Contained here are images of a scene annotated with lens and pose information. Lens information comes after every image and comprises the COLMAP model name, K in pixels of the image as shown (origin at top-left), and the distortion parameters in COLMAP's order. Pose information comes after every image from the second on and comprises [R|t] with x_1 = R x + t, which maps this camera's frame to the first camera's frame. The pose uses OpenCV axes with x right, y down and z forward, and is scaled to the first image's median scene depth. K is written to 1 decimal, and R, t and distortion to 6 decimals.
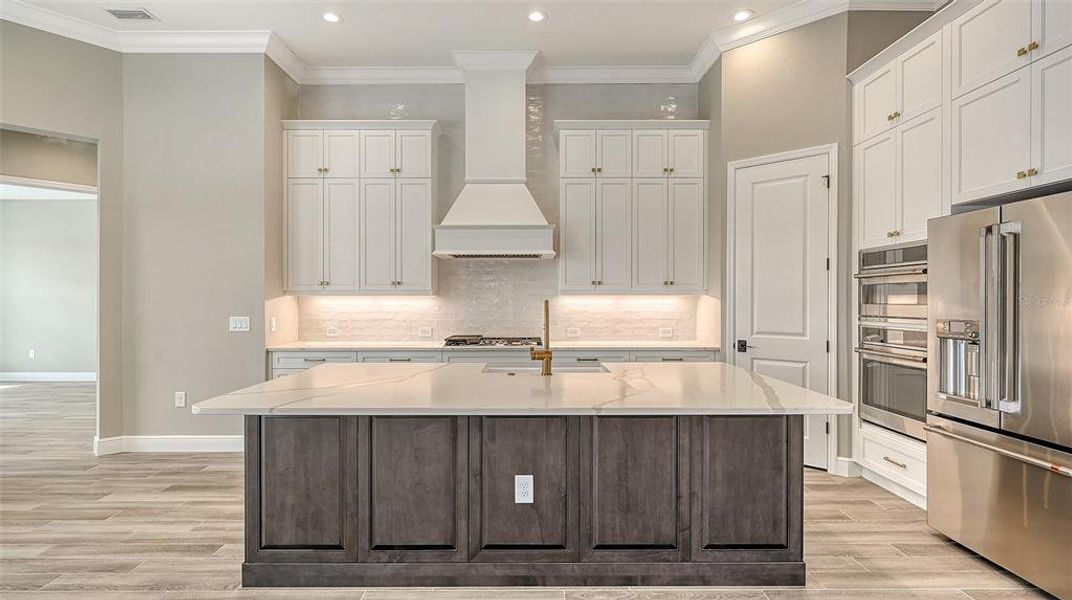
lens RADIAL K [[510.6, 0, 533.3], [0, 510.6, 301.8], [0, 0, 1]] dist [-0.005674, -0.001220]
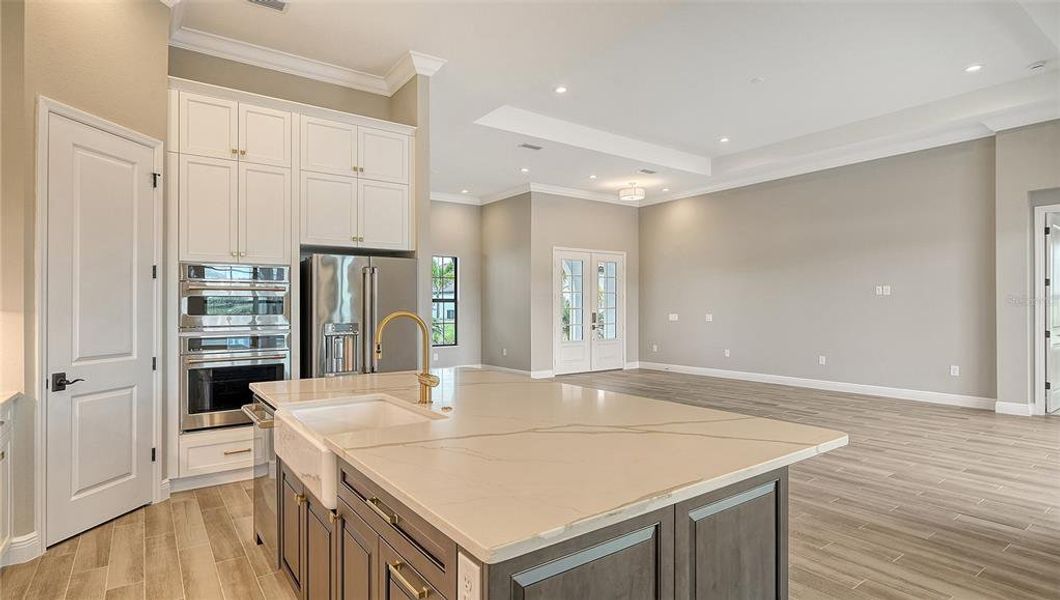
lens RADIAL K [[531.3, 0, 519.4], [0, 531.3, 306.9], [0, 0, 1]] dist [0.001912, 0.000525]
pose [[-0.565841, 0.000296, 0.824515, -0.508222], [0.003818, 0.999990, 0.002260, -0.010638], [-0.824506, 0.004427, -0.565836, 0.906964]]
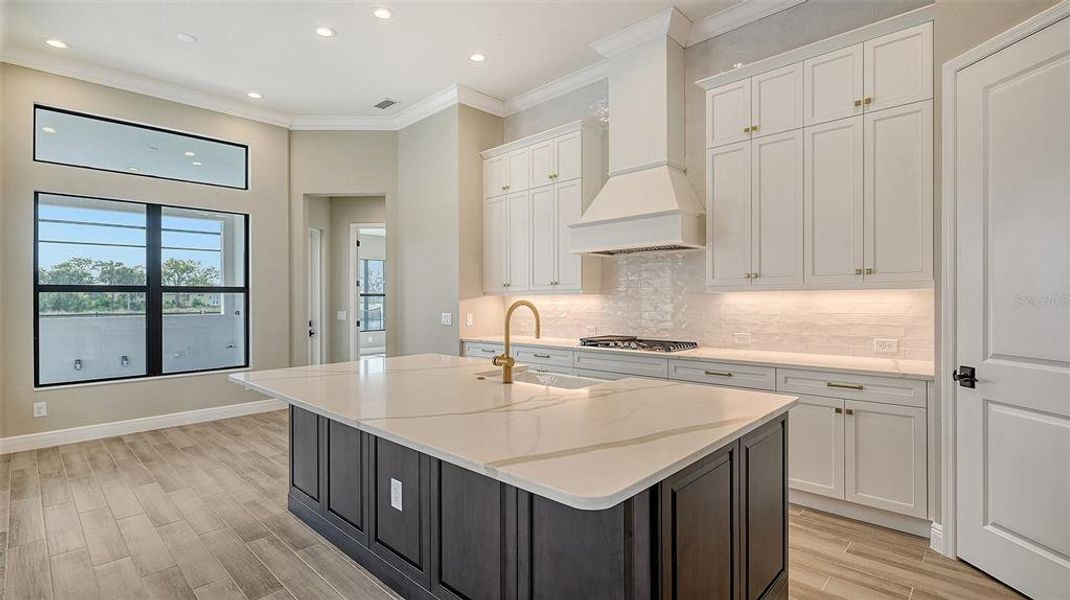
lens RADIAL K [[489.1, 0, 533.2], [0, 489.1, 294.8], [0, 0, 1]] dist [-0.011365, 0.000748]
pose [[0.716029, -0.011495, -0.697976, 0.445459], [0.005924, 0.999928, -0.010390, -0.002710], [0.698046, 0.003305, 0.716045, 0.275119]]
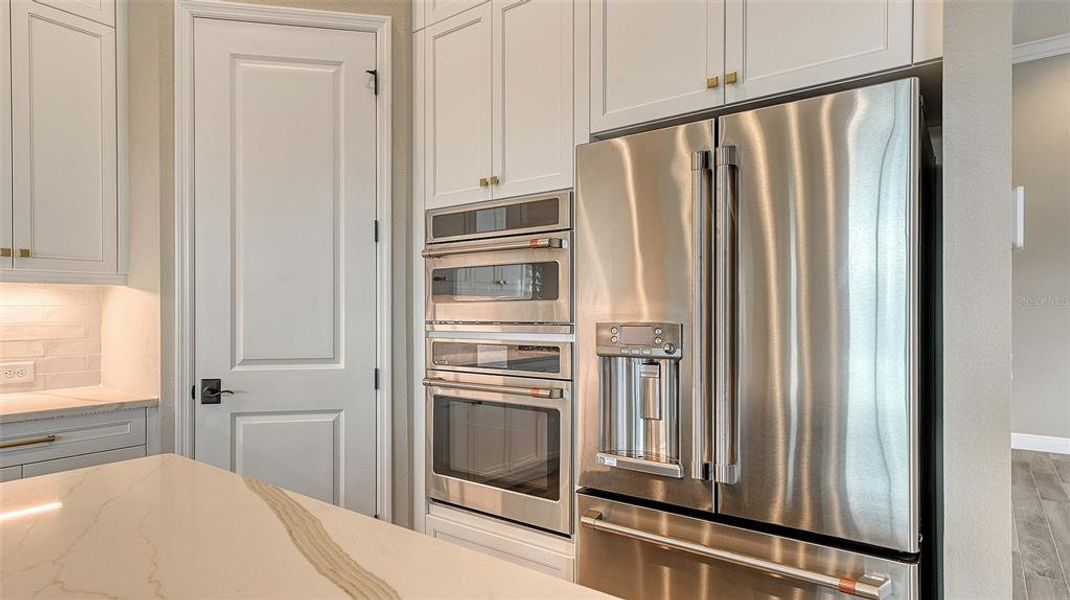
lens RADIAL K [[589.2, 0, 536.7], [0, 589.2, 313.5], [0, 0, 1]] dist [0.009329, 0.000607]
pose [[0.602563, -0.003139, 0.798065, 0.153343], [0.004618, 0.999989, 0.000446, 0.015003], [-0.798058, 0.003417, 0.602571, 0.427644]]
